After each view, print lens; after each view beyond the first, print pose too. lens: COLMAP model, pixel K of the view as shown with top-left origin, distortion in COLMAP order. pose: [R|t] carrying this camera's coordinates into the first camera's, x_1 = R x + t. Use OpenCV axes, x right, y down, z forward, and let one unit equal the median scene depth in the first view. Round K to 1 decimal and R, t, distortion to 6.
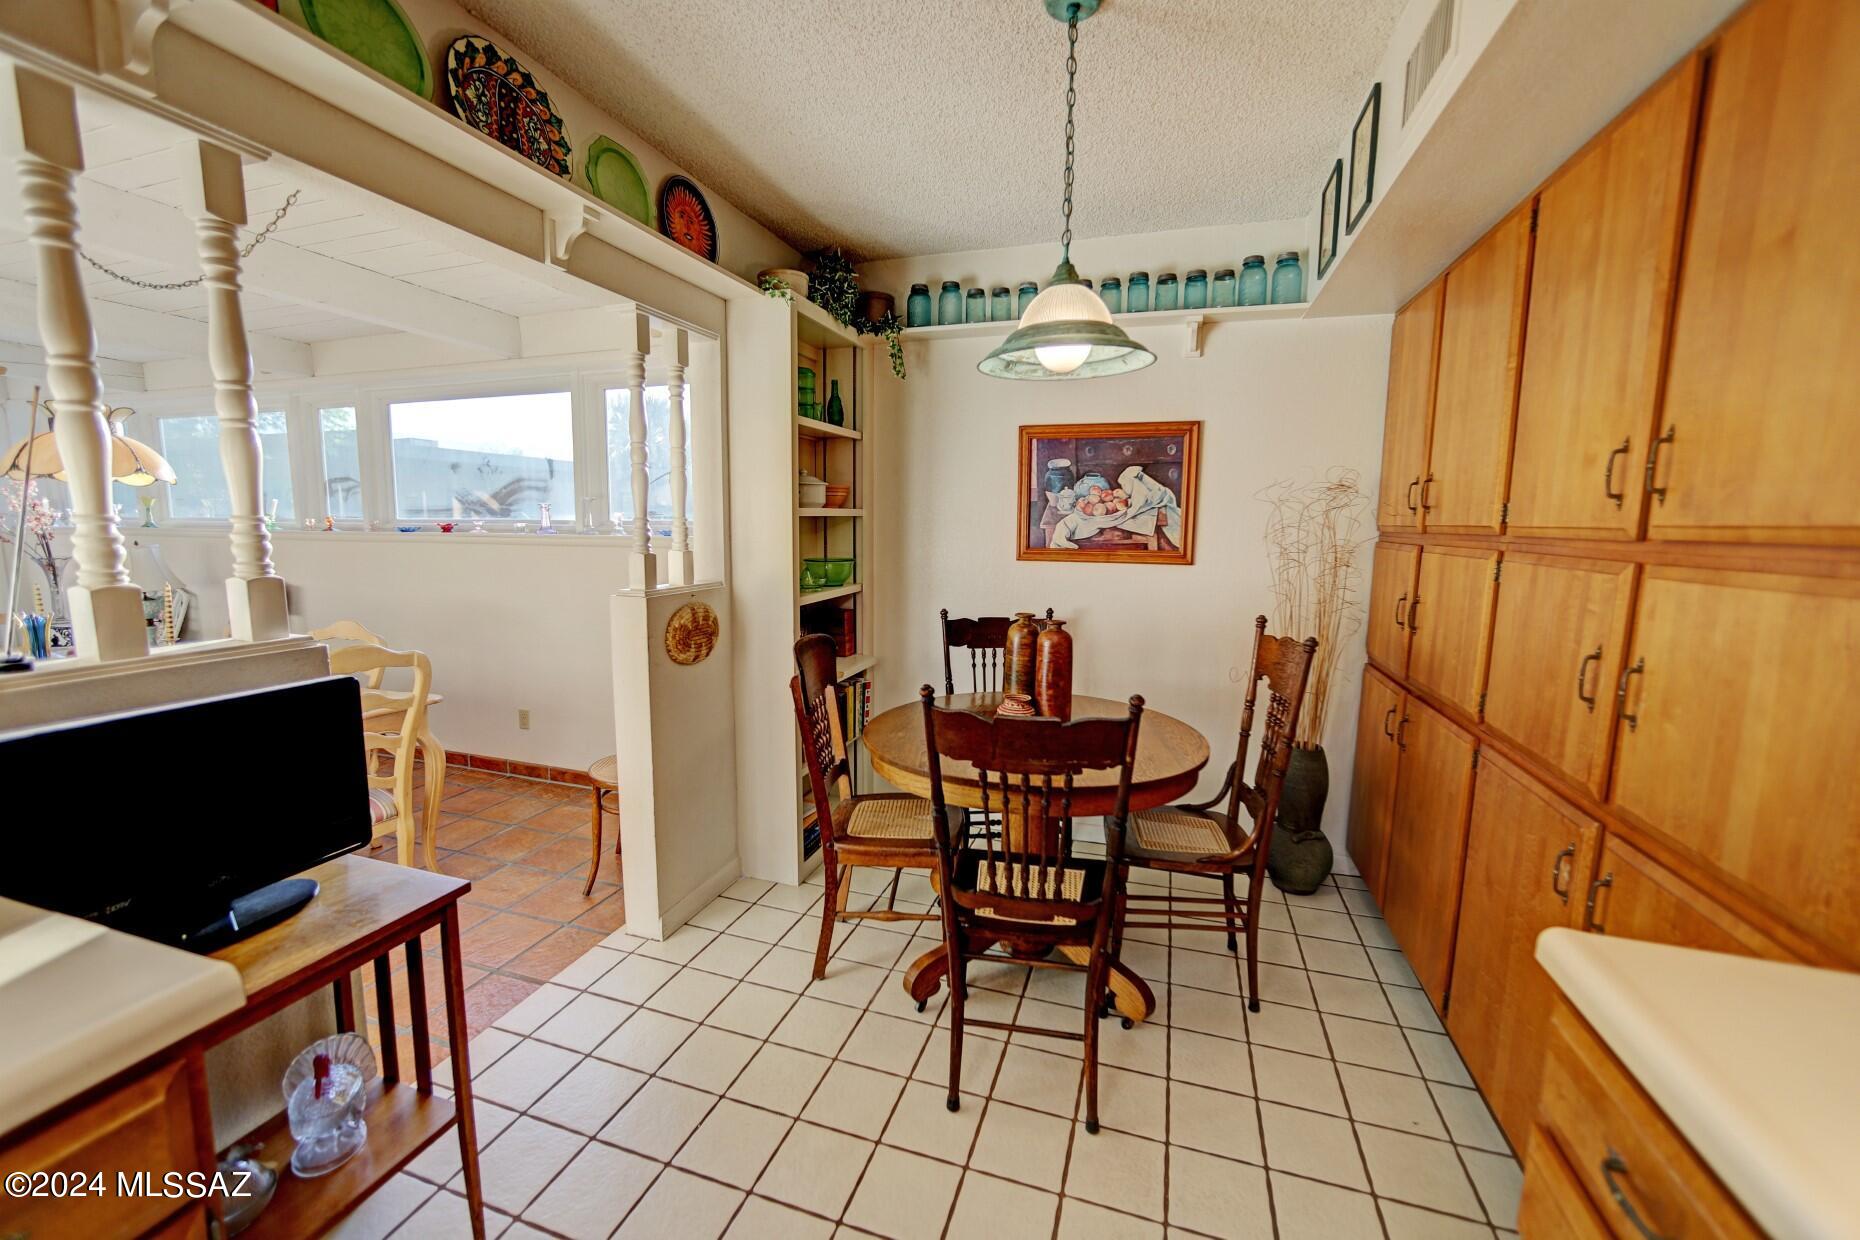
lens RADIAL K [[737.6, 0, 931.4], [0, 737.6, 618.3], [0, 0, 1]] dist [-0.035976, 0.014687]
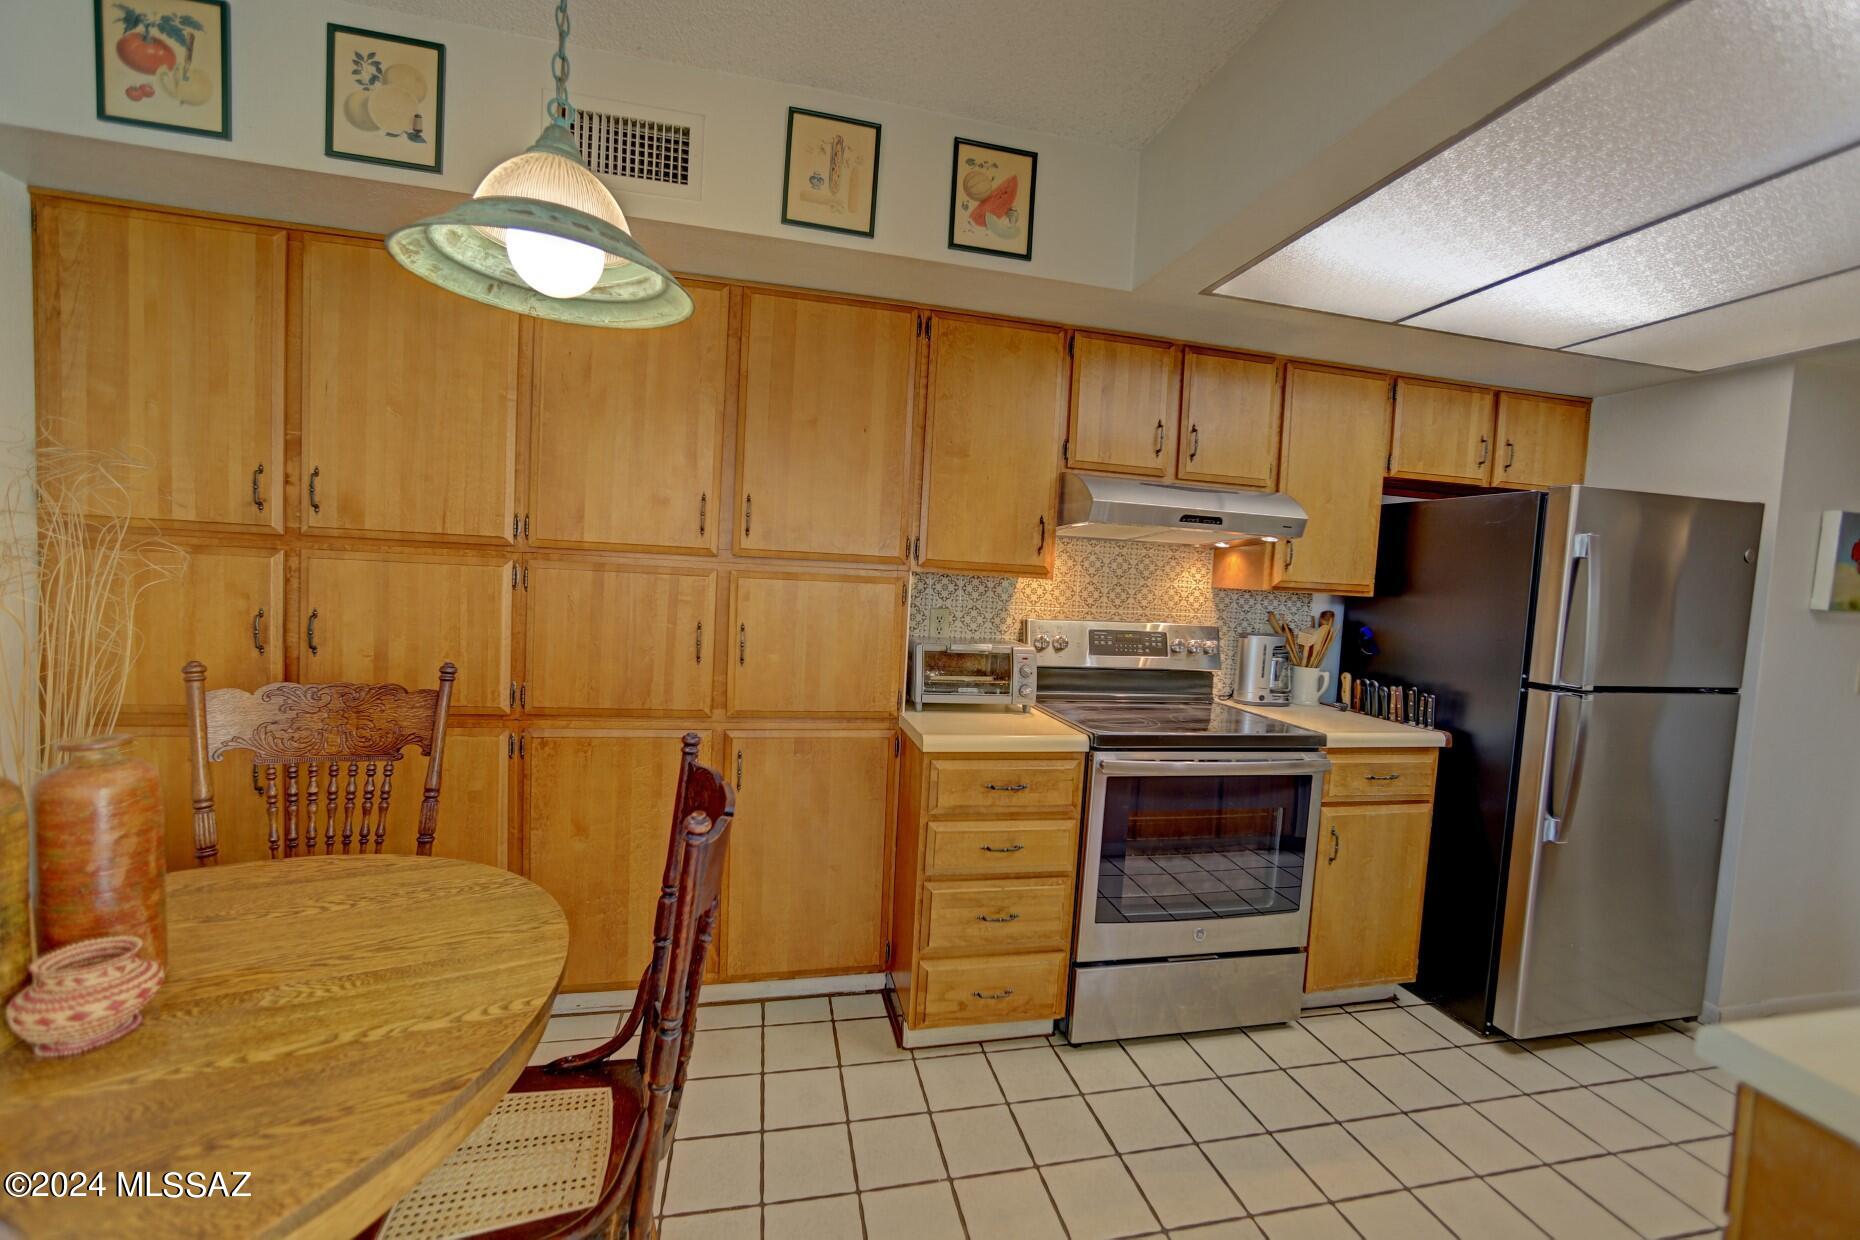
lens RADIAL K [[737.6, 0, 931.4], [0, 737.6, 618.3], [0, 0, 1]] dist [-0.035976, 0.014687]
pose [[-0.514555, -0.086822, 0.853051, -0.691765], [0.057787, 0.989087, 0.135524, -0.155197], [-0.855508, 0.119029, -0.503923, 1.346325]]
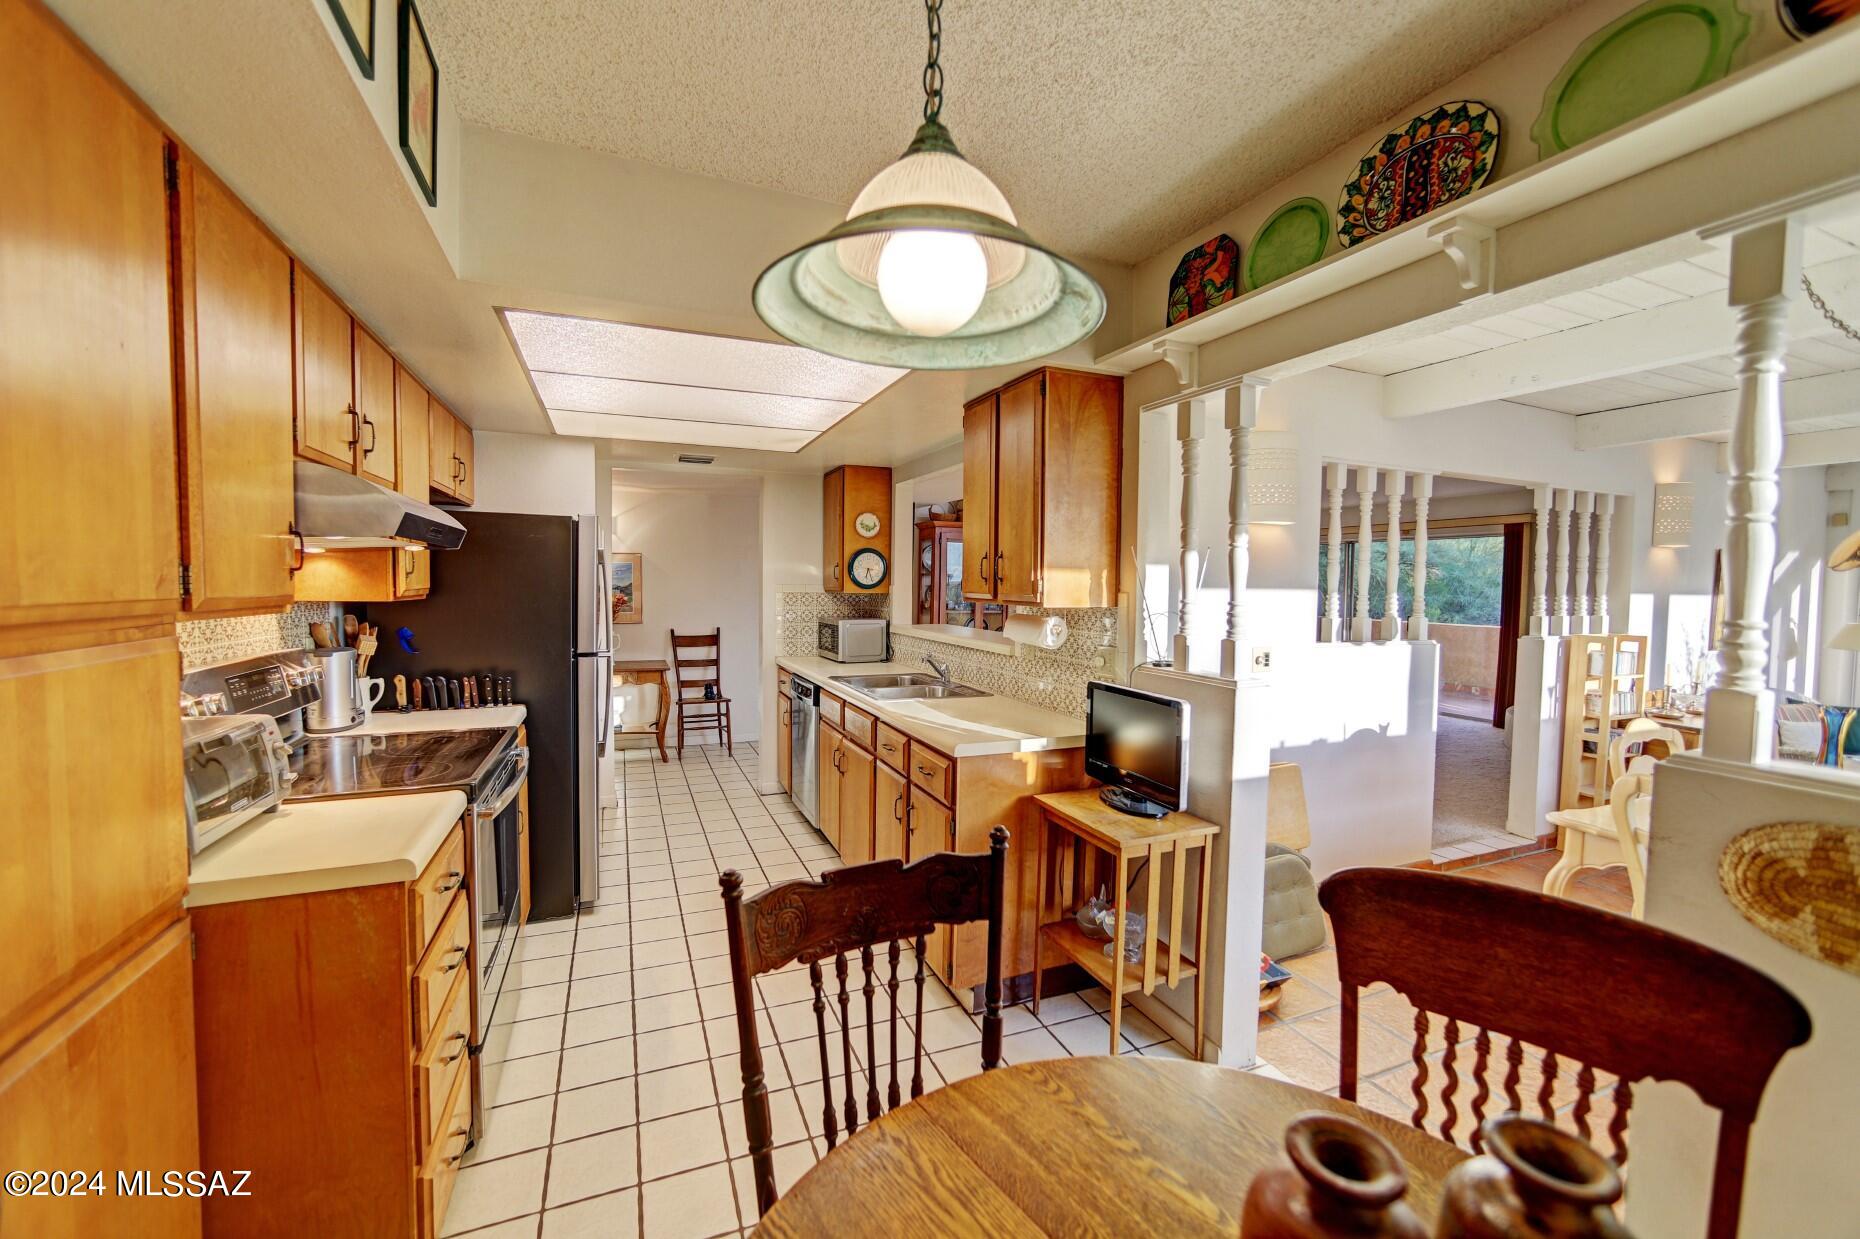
lens RADIAL K [[737.6, 0, 931.4], [0, 737.6, 617.8], [0, 0, 1]] dist [-0.035976, 0.014687]
pose [[-0.764685, 0.011866, -0.644294, 0.641786], [-0.105067, 0.984156, 0.142824, -0.271895], [0.635781, 0.176909, -0.751323, 1.816179]]
